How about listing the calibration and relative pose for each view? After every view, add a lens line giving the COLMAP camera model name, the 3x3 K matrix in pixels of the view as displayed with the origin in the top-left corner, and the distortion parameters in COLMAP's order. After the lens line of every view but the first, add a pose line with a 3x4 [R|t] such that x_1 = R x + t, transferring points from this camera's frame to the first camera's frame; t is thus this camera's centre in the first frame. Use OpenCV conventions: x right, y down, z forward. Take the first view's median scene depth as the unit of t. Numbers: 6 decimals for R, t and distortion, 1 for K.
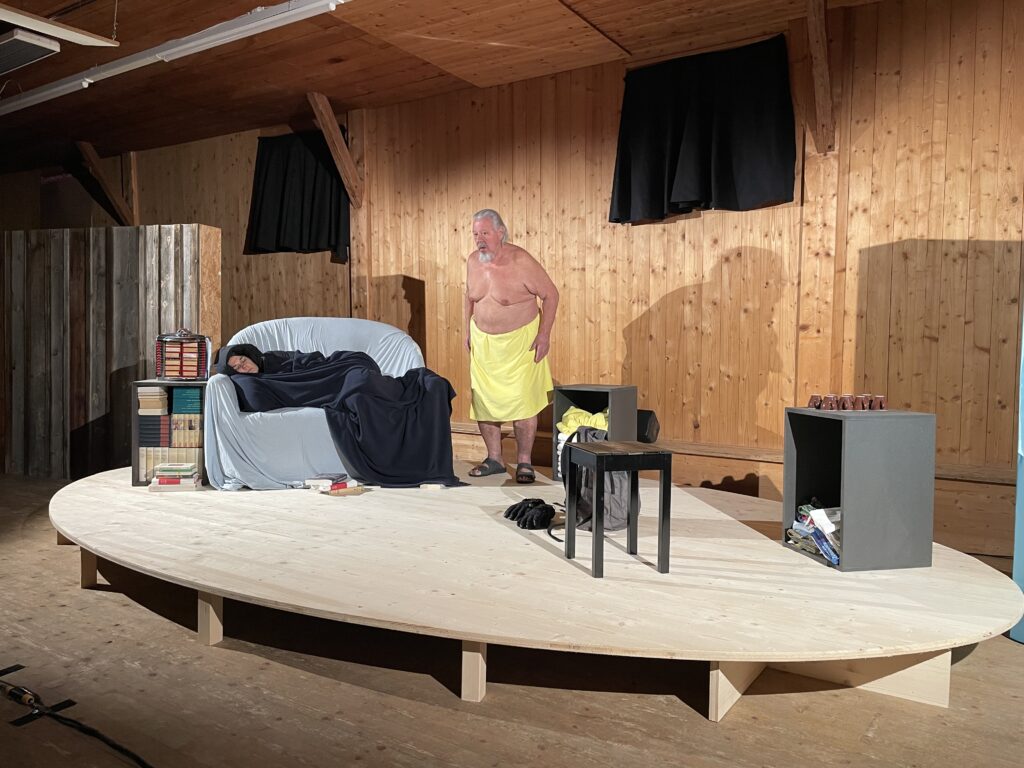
lens RADIAL K [[778.7, 0, 514.5], [0, 778.7, 377.1], [0, 0, 1]] dist [0.088933, -0.117345]
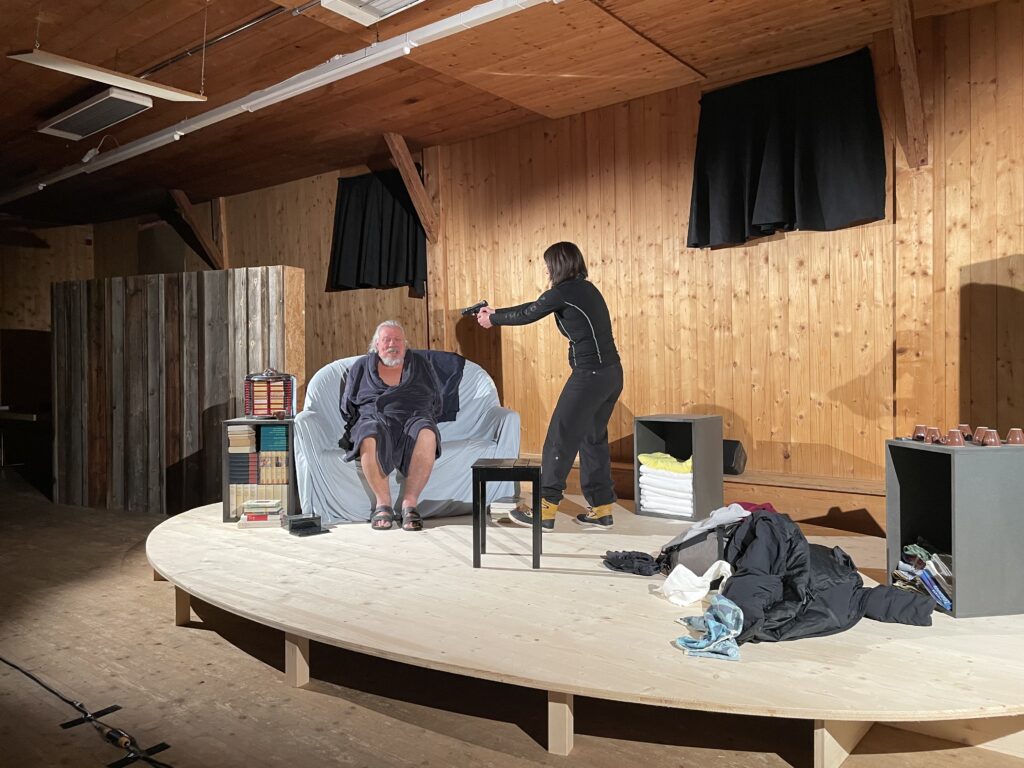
lens RADIAL K [[781.1, 0, 512.1], [0, 781.1, 380.1], [0, 0, 1]] dist [0.086943, -0.117067]
pose [[0.994750, -0.022004, -0.099944, -0.002411], [0.019176, 0.999391, -0.029160, -0.009471], [0.100525, 0.027091, 0.994566, 0.008721]]
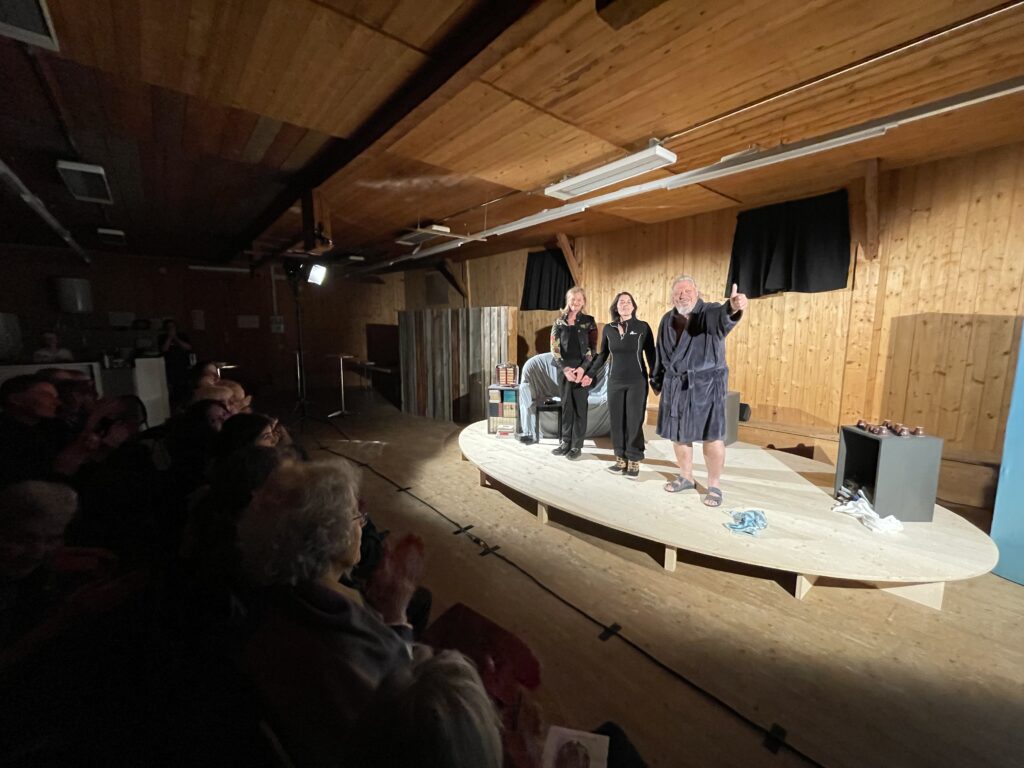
lens RADIAL K [[418.5, 0, 511.7], [0, 418.5, 386.2], [0, 0, 1]] dist [-0.004107, -0.000329]
pose [[0.955989, 0.020911, -0.292655, -0.070550], [0.007165, 0.995496, 0.094537, -0.102818], [0.293314, -0.092473, 0.951533, -0.090350]]
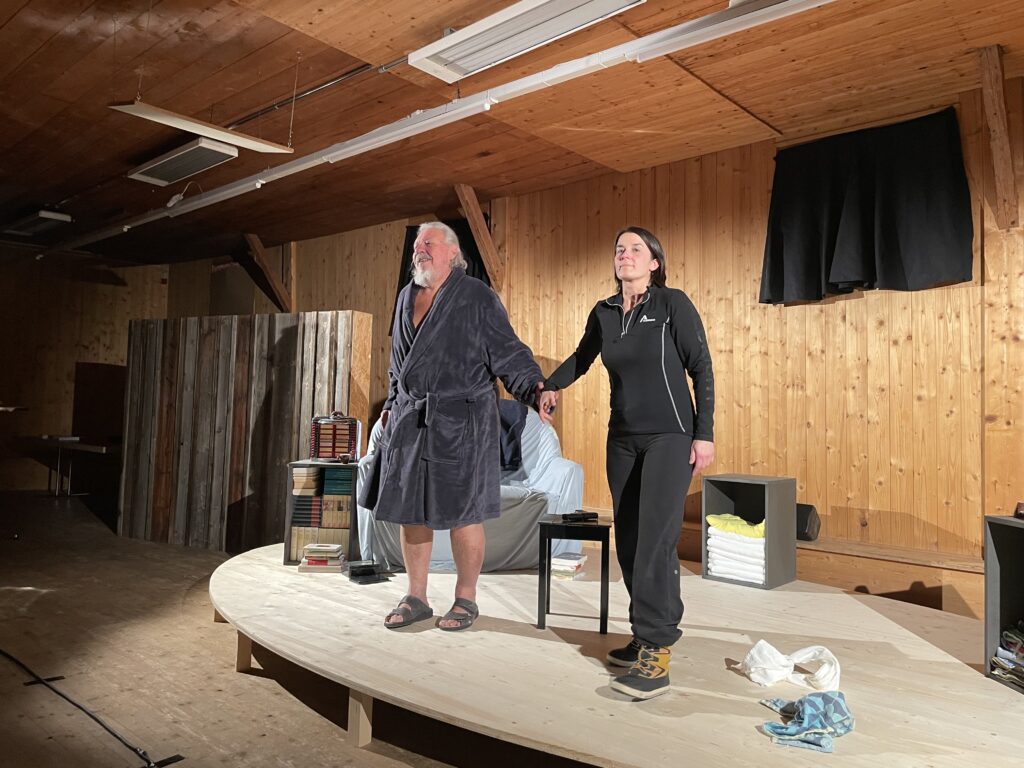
lens RADIAL K [[781.6, 0, 508.1], [0, 781.6, 375.3], [0, 0, 1]] dist [0.087487, -0.118443]
pose [[0.986207, 0.004092, -0.165464, -0.025260], [-0.019582, 0.995558, -0.092096, -0.017932], [0.164352, 0.094066, 0.981906, 0.014896]]
